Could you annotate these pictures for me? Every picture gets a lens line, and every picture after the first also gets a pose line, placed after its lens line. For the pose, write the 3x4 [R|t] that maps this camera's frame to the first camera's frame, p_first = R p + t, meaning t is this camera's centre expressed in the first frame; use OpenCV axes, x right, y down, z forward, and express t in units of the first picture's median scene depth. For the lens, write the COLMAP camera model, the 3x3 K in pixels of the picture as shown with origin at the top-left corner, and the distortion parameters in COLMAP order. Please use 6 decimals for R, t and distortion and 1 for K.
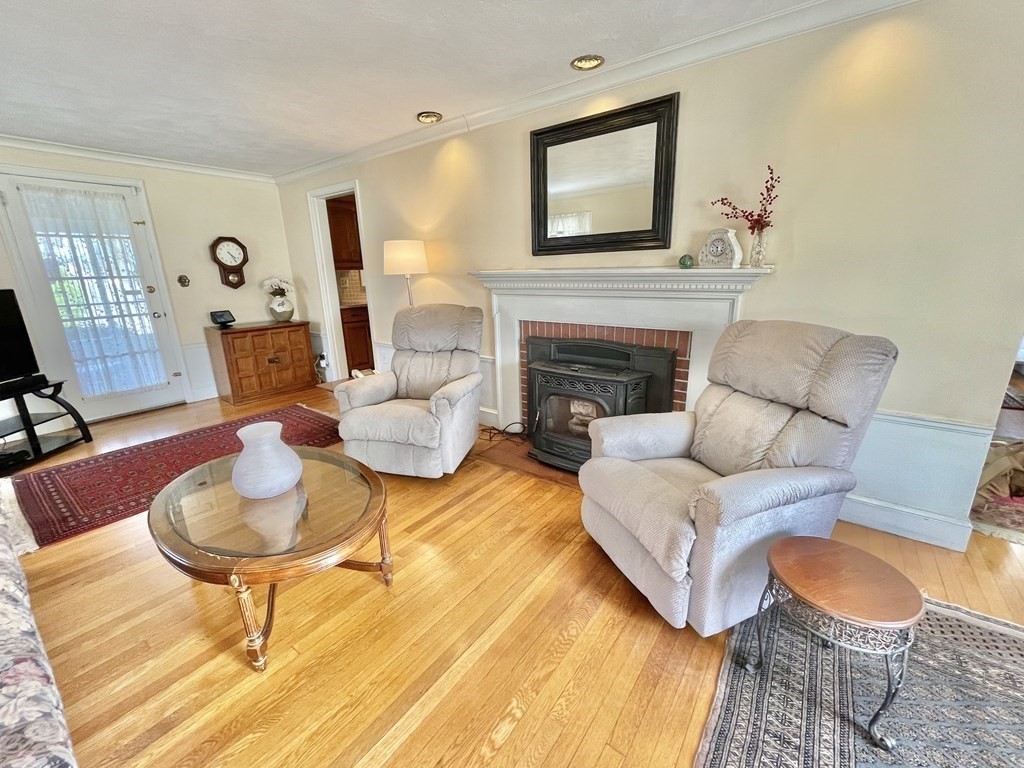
lens RADIAL K [[416.4, 0, 514.5], [0, 416.4, 382.2], [0, 0, 1]] dist [-0.001561, -0.000008]
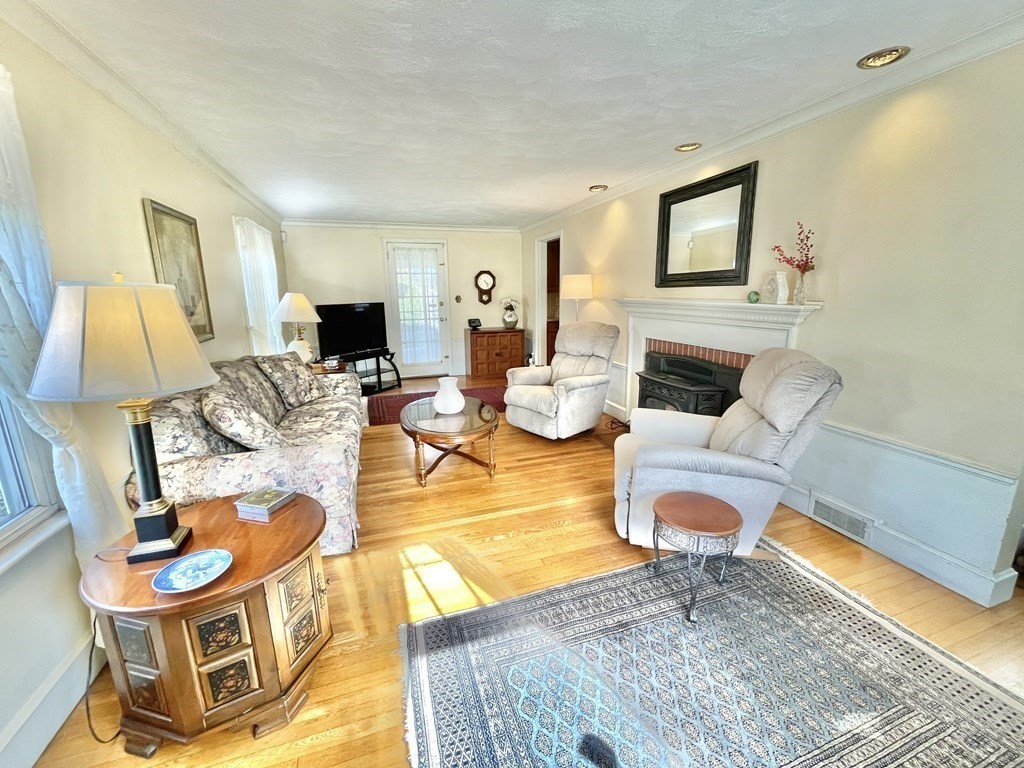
lens RADIAL K [[416.4, 0, 514.5], [0, 416.4, 382.2], [0, 0, 1]] dist [-0.001561, -0.000008]
pose [[0.827638, 0.130833, -0.545801, 0.390613], [-0.150734, 0.988539, 0.008391, 0.033476], [0.540643, 0.075326, 0.837873, -0.258072]]
